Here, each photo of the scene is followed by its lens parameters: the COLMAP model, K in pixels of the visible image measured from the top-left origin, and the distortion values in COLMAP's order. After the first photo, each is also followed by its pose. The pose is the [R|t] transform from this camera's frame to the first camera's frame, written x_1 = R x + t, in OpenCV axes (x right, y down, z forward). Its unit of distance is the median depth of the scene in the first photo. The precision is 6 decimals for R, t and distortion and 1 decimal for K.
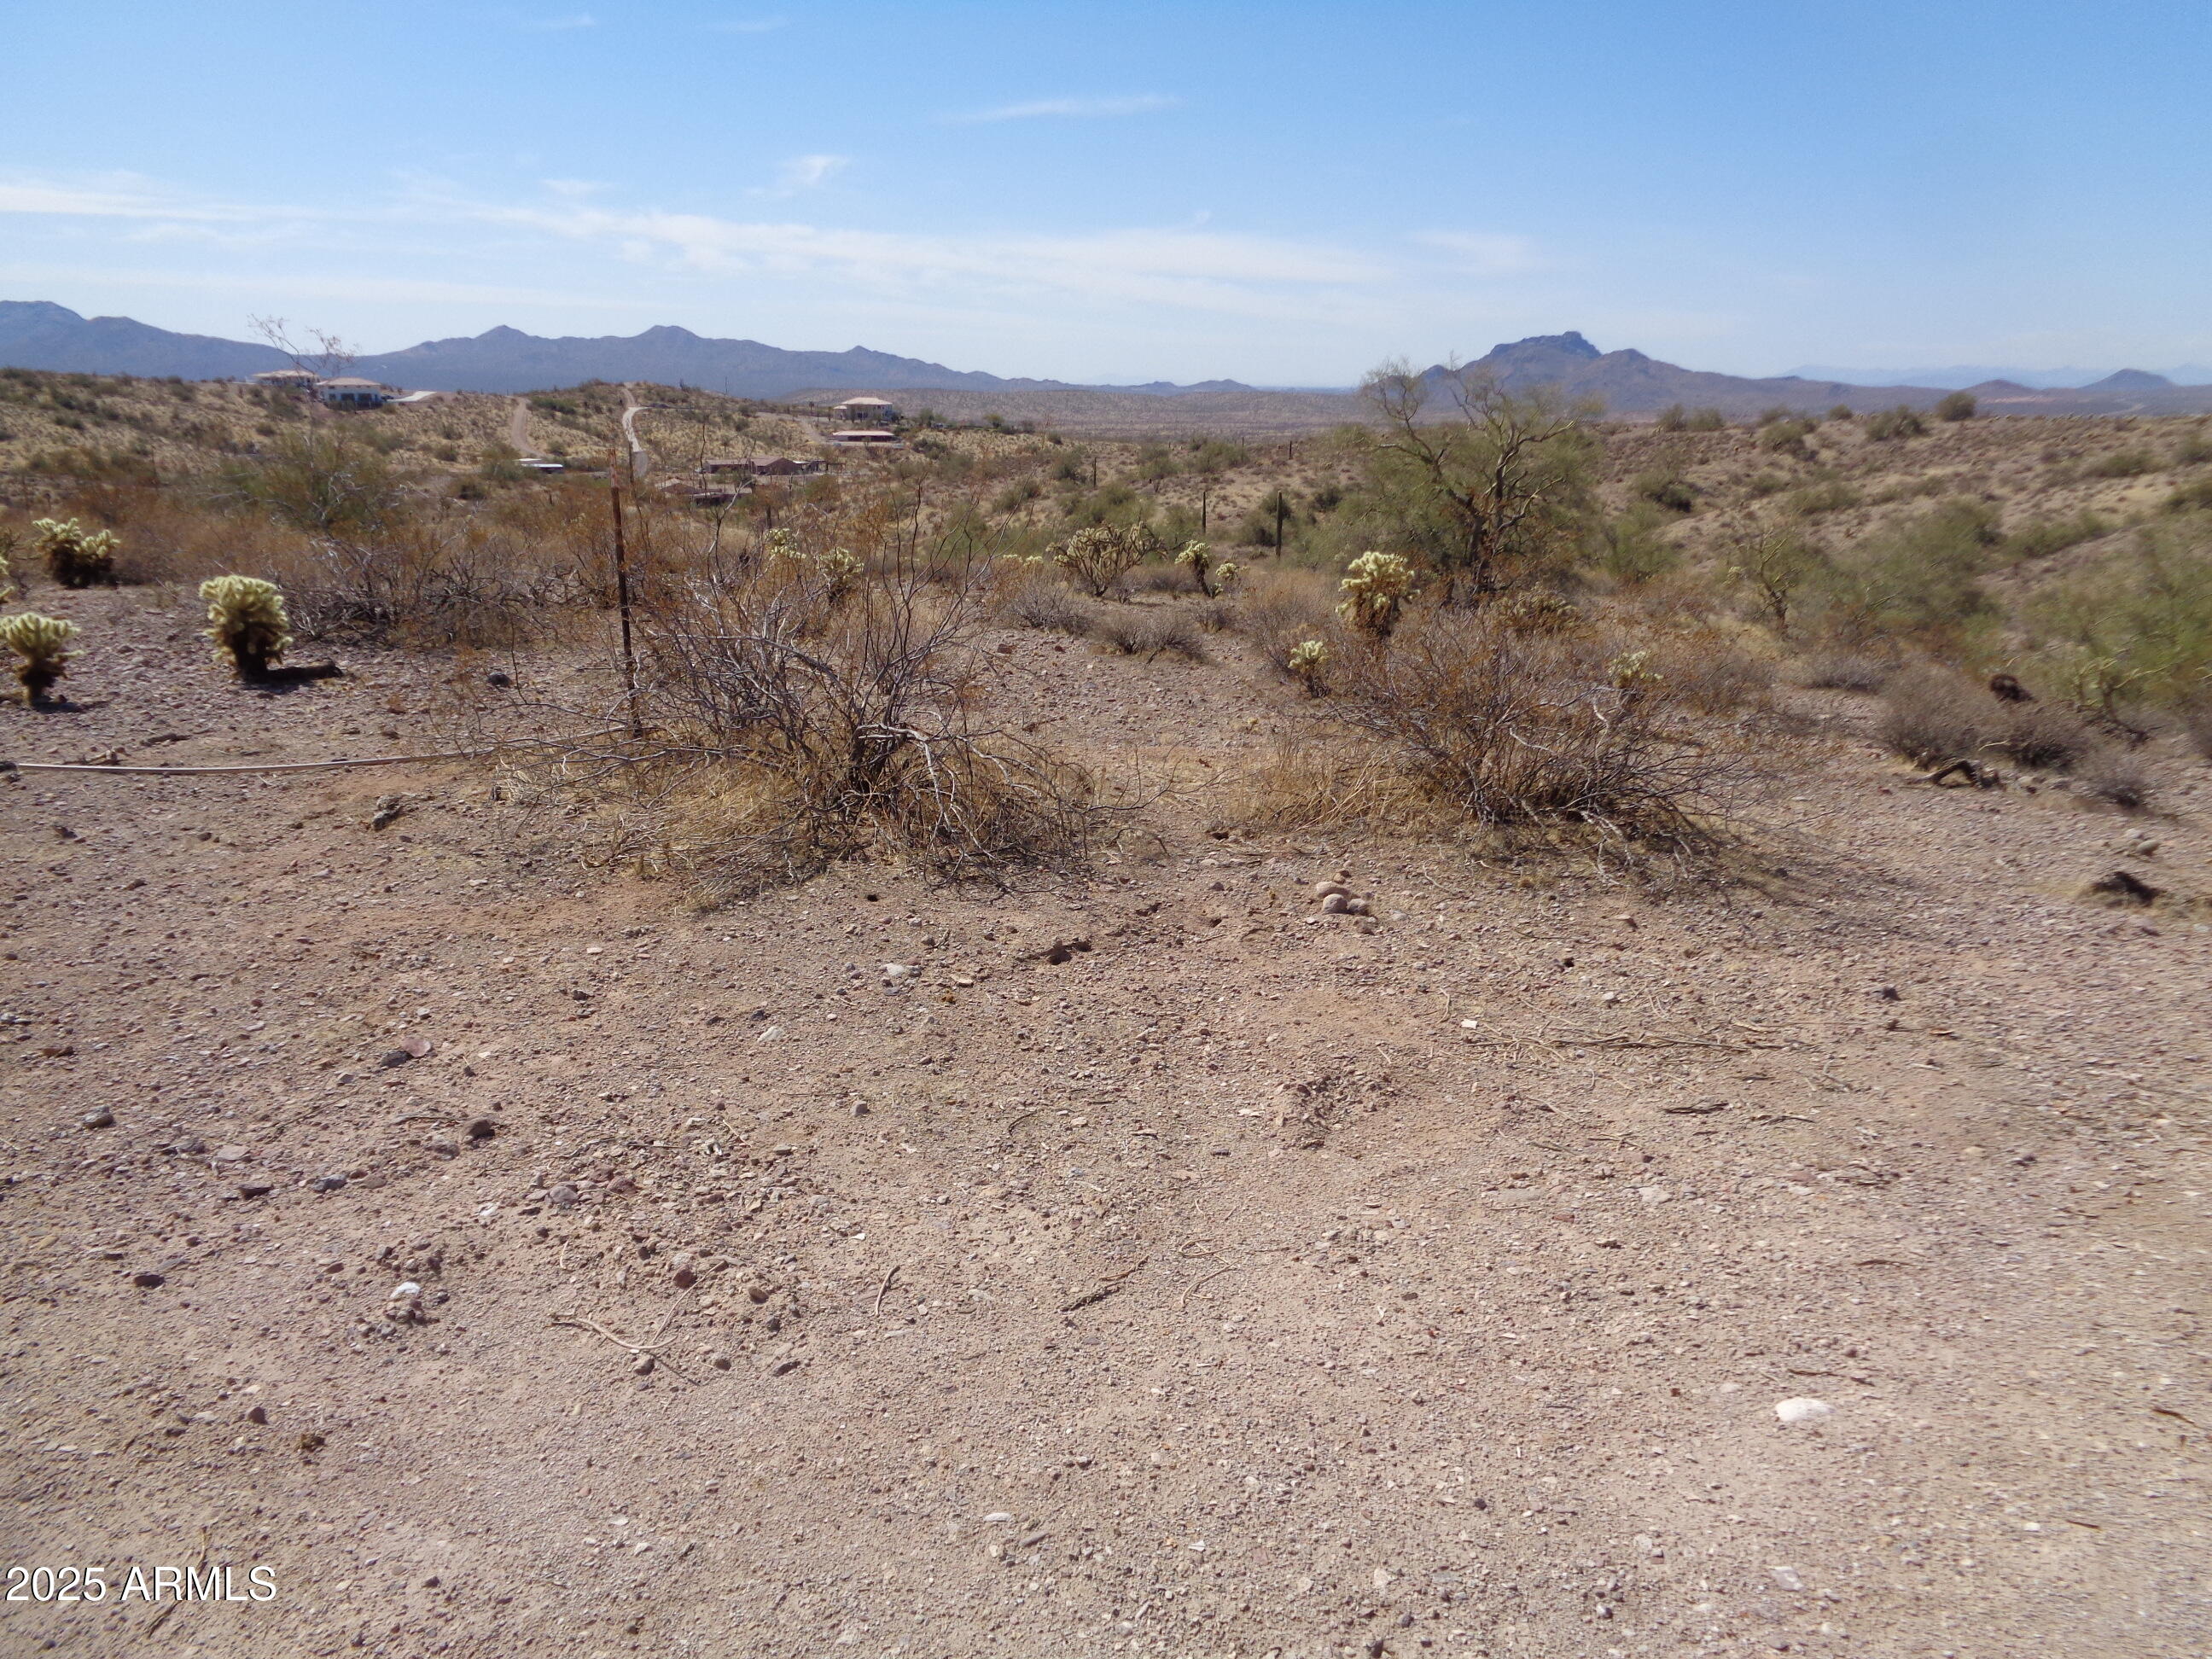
lens RADIAL K [[1657.2, 0, 1099.9], [0, 1657.2, 832.6], [0, 0, 1]] dist [0.031238, -0.031495]
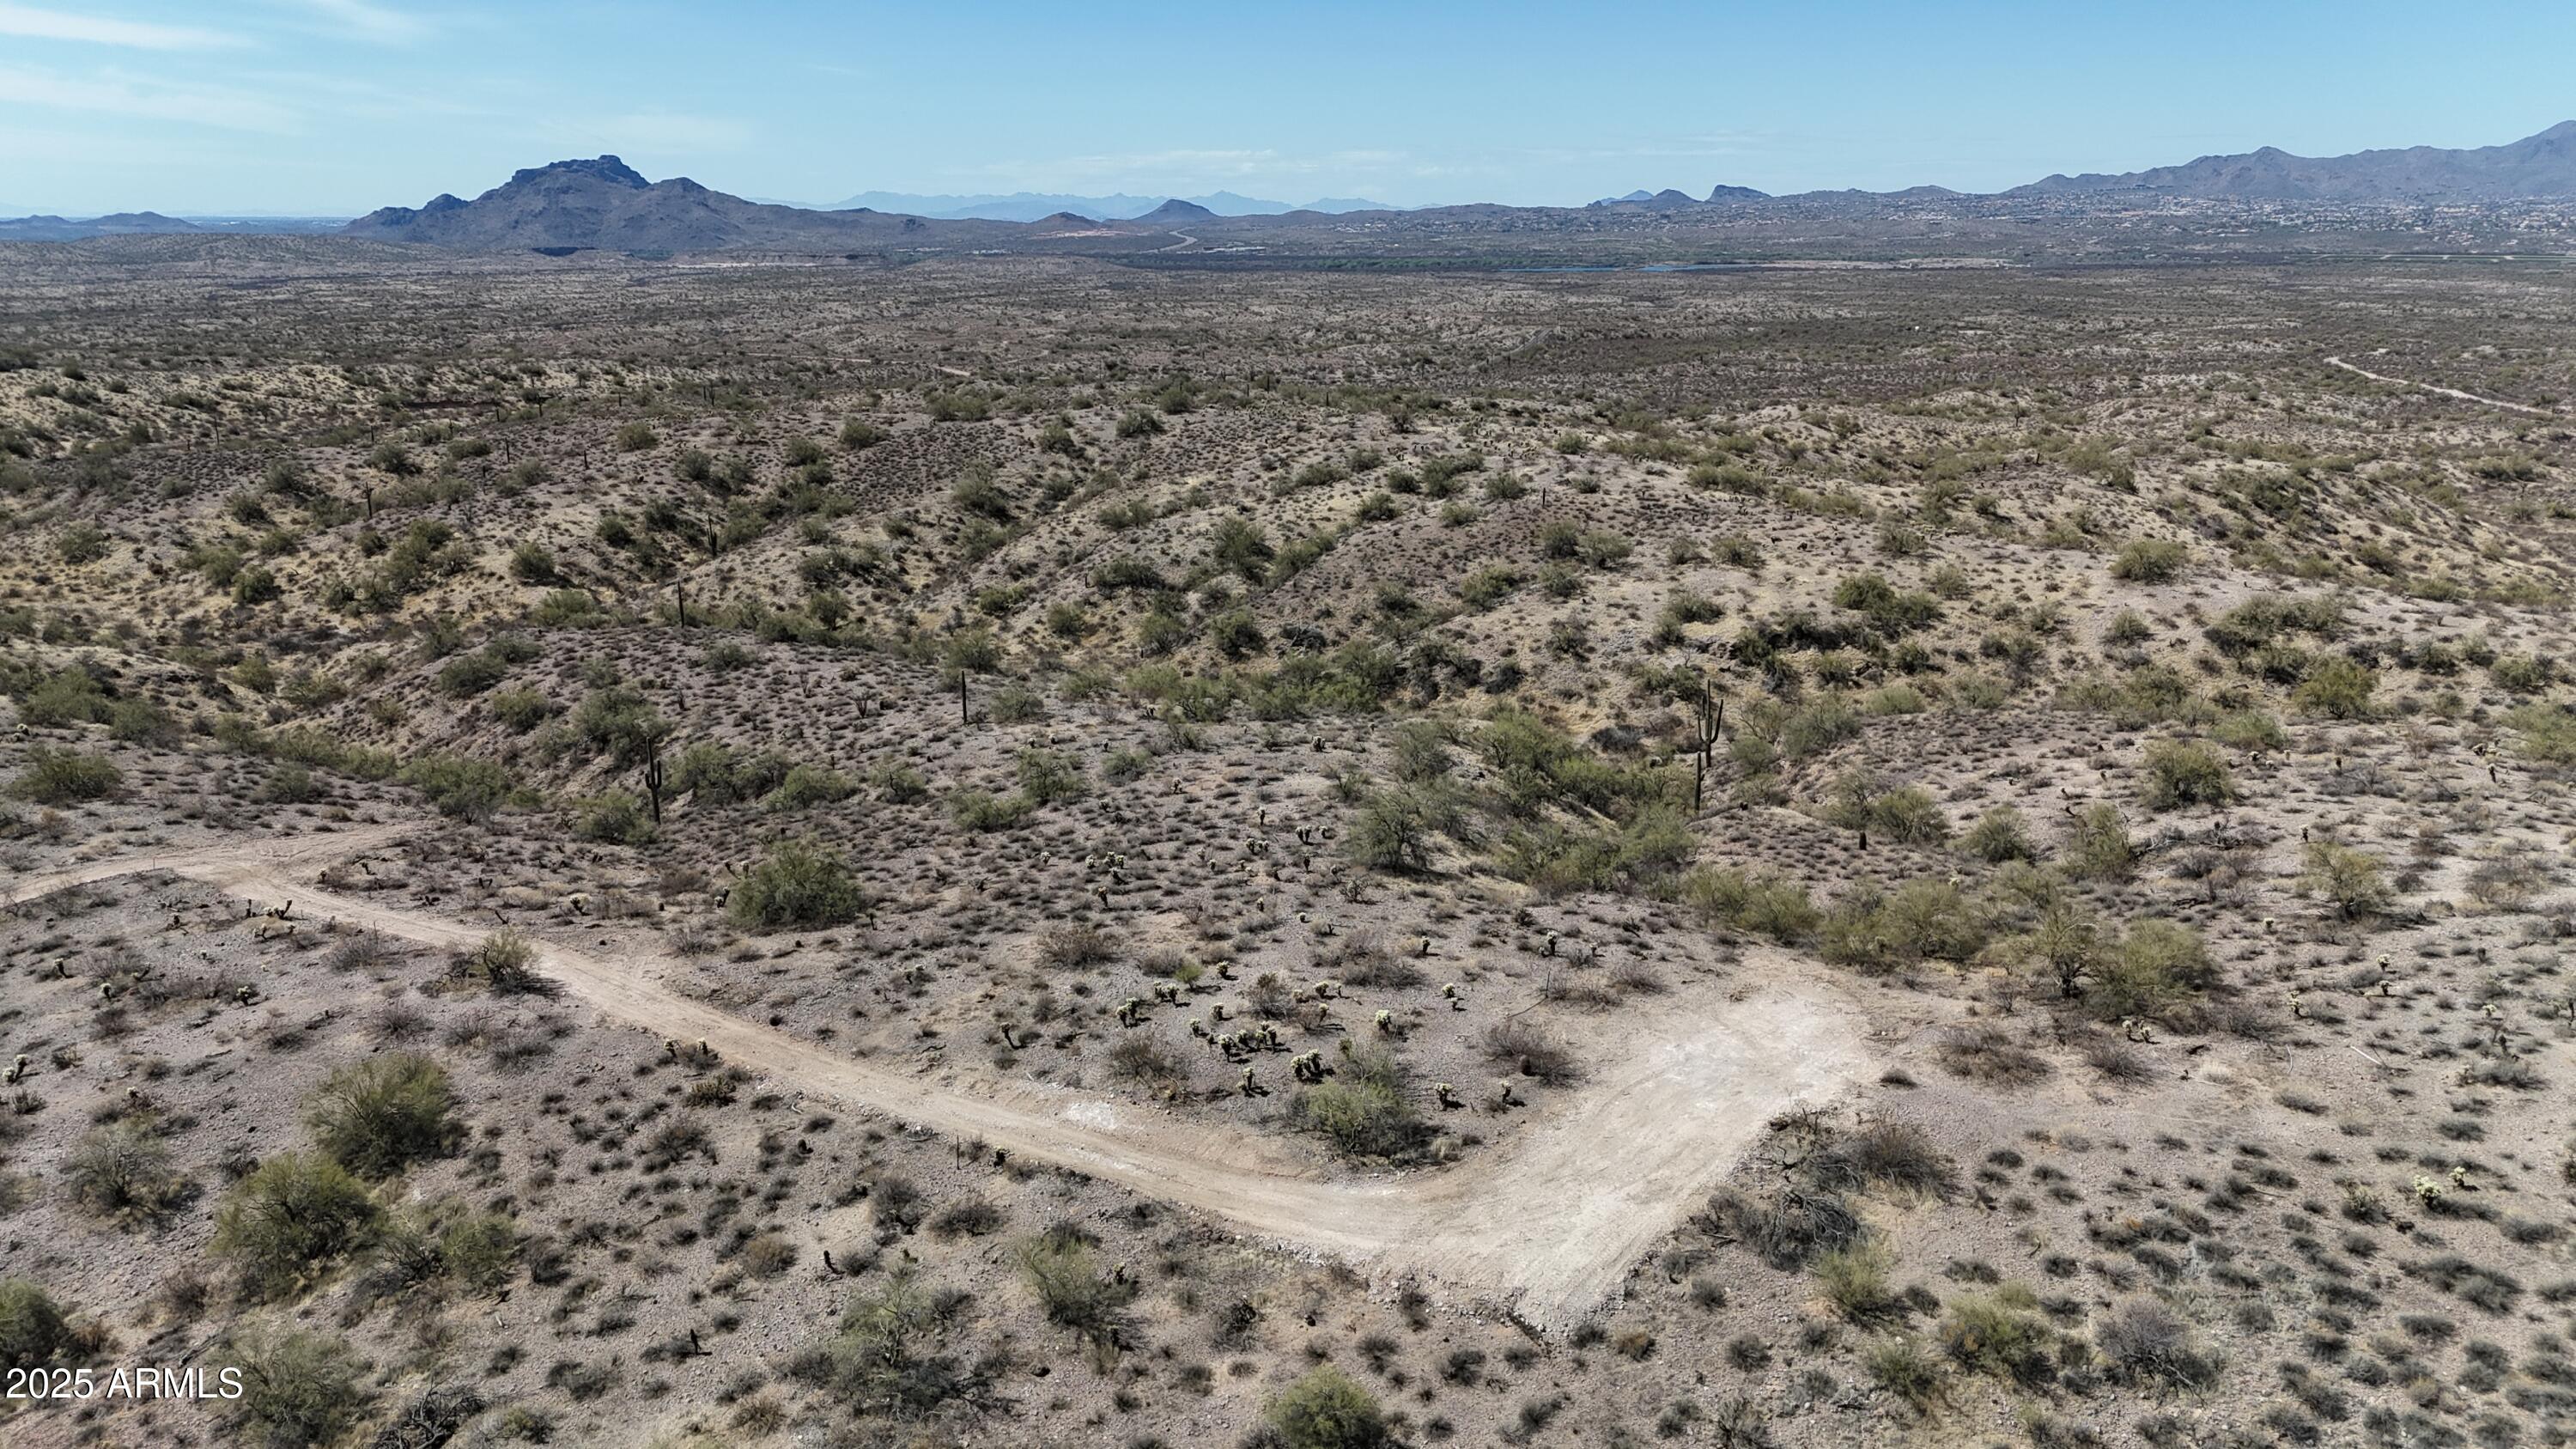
lens RADIAL K [[1888.8, 0, 1289.0], [0, 1888.8, 728.1], [0, 0, 1]] dist [0.086474, -0.082877]
pose [[0.827447, -0.160162, 0.538219, -0.082364], [0.159980, 0.985979, 0.047455, -0.027242], [-0.538273, 0.046838, 0.841468, -0.084839]]
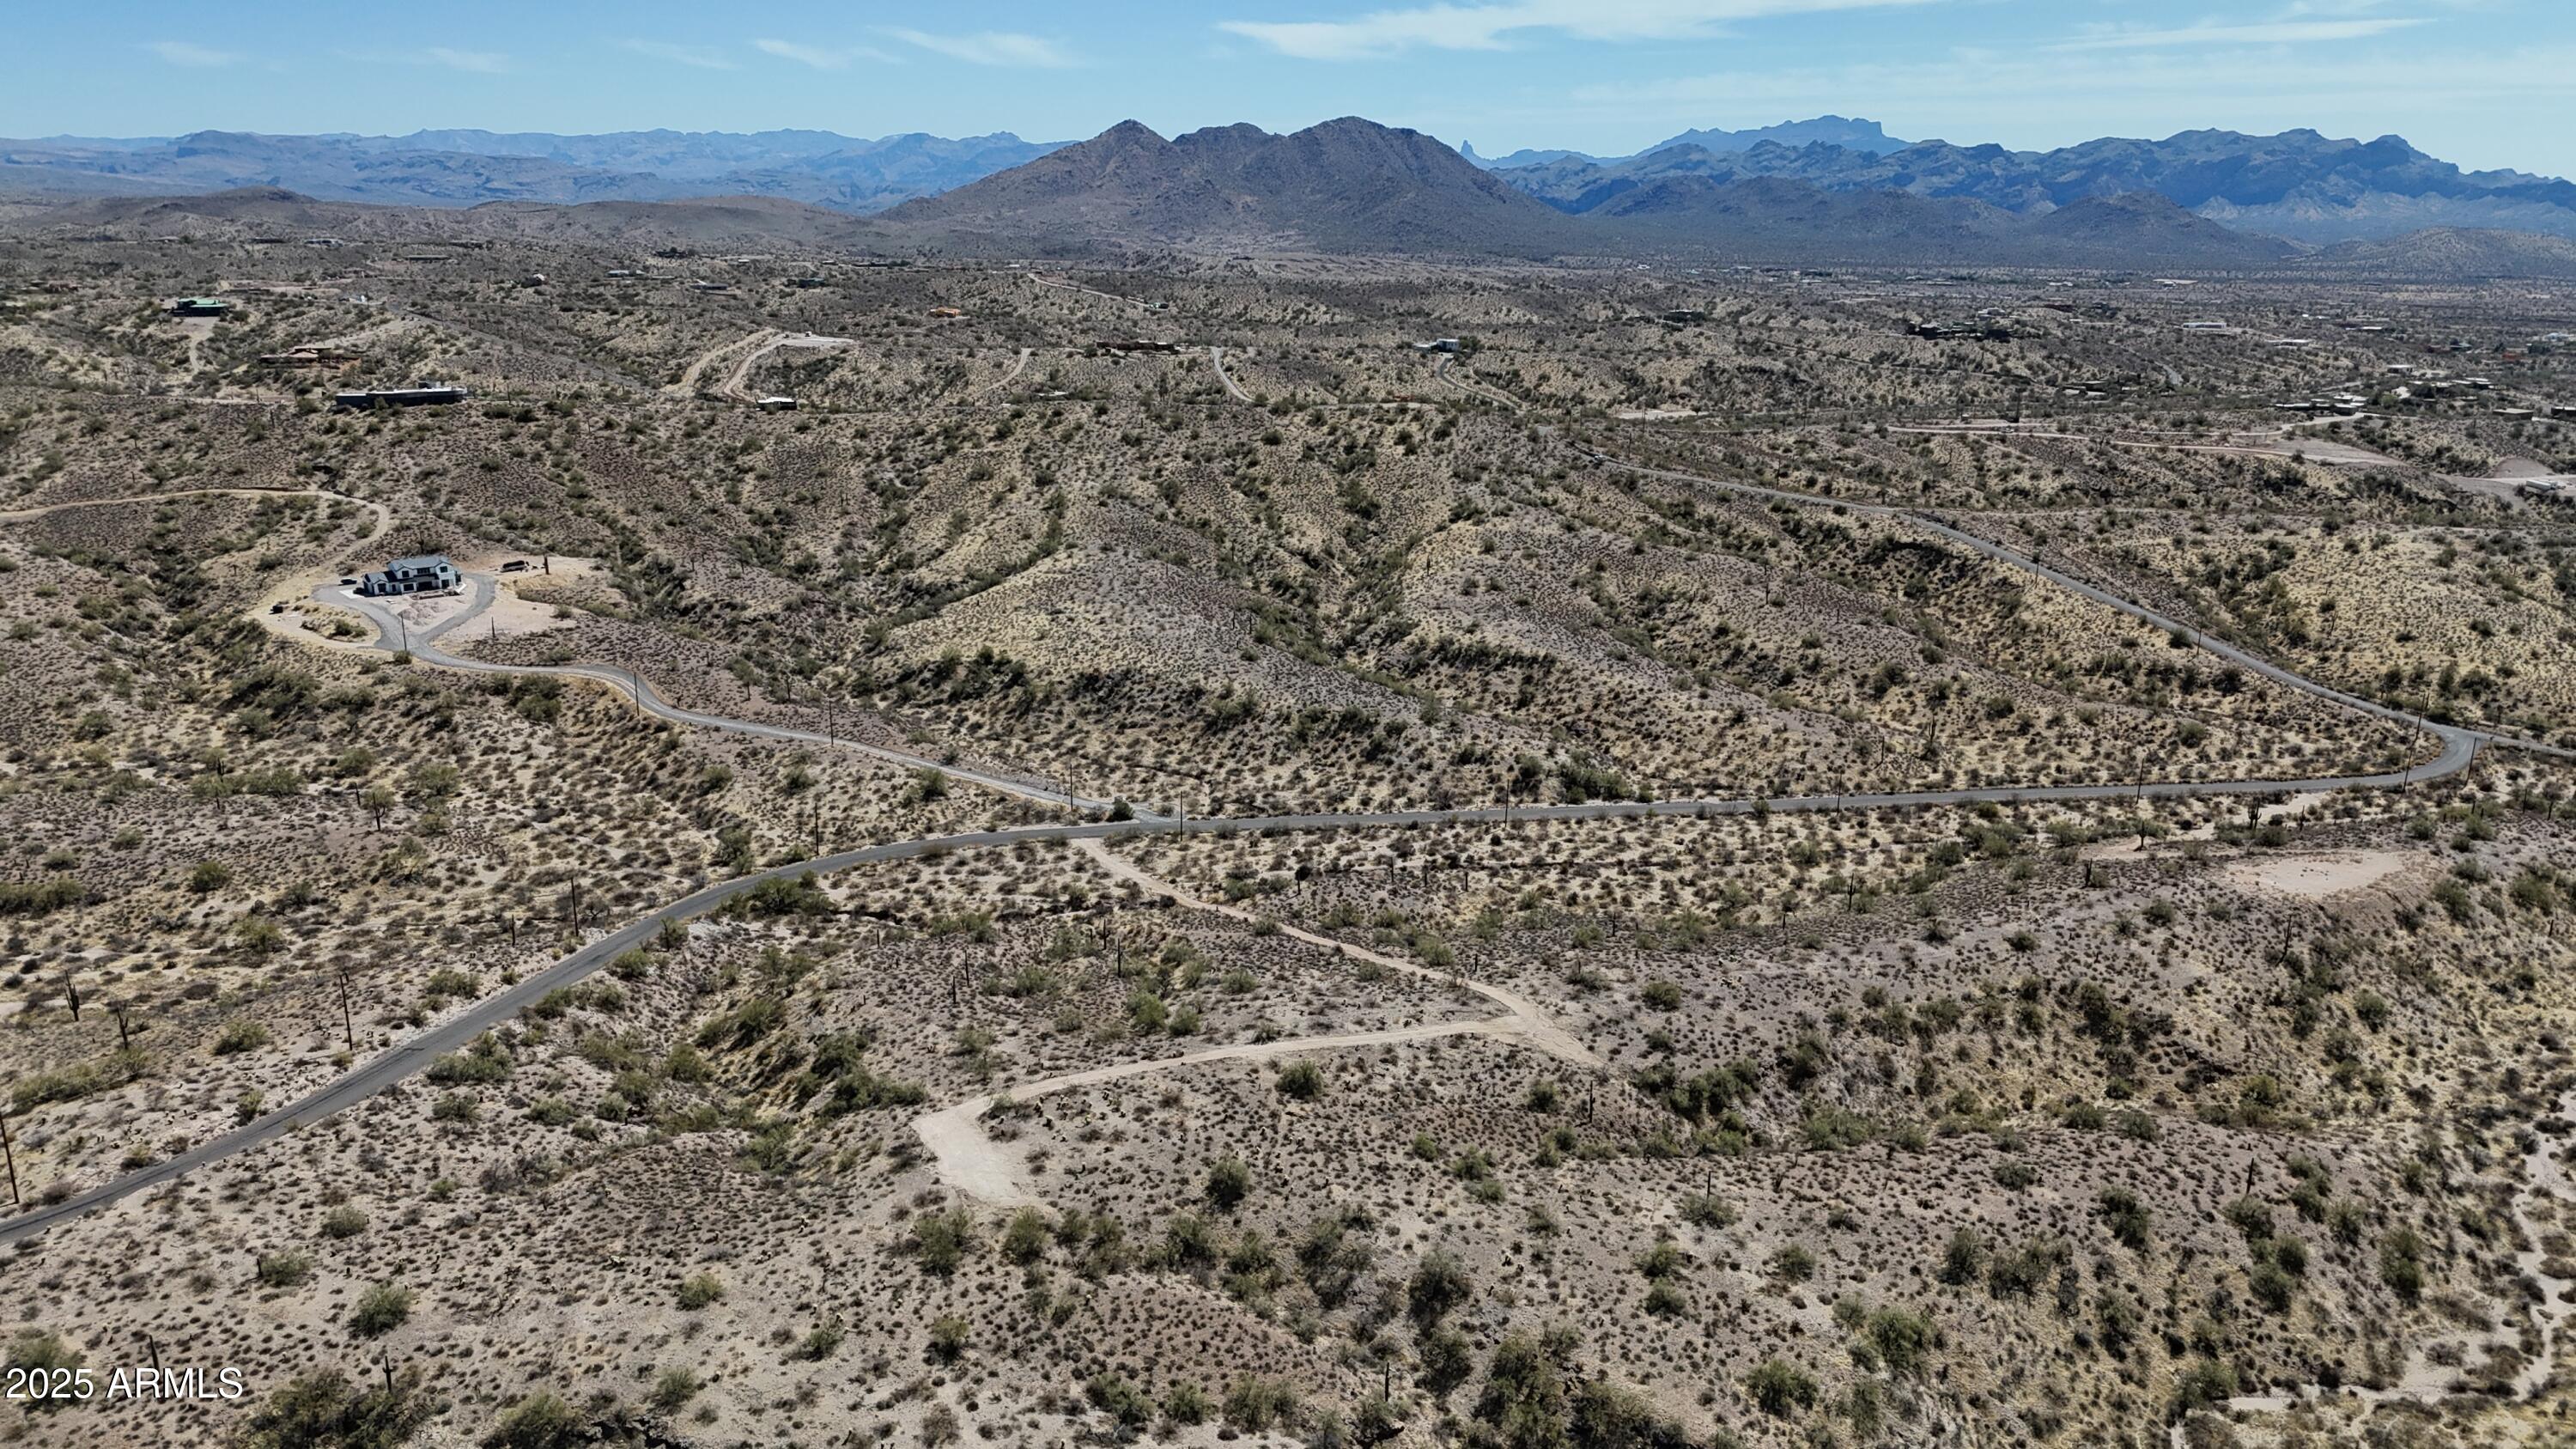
lens RADIAL K [[1888.8, 0, 1289.0], [0, 1888.8, 730.9], [0, 0, 1]] dist [0.086474, -0.082877]
pose [[0.195761, 0.264785, -0.944228, 0.343412], [-0.265050, 0.941308, 0.209015, -0.173127], [0.944154, 0.209351, 0.254453, -0.055965]]
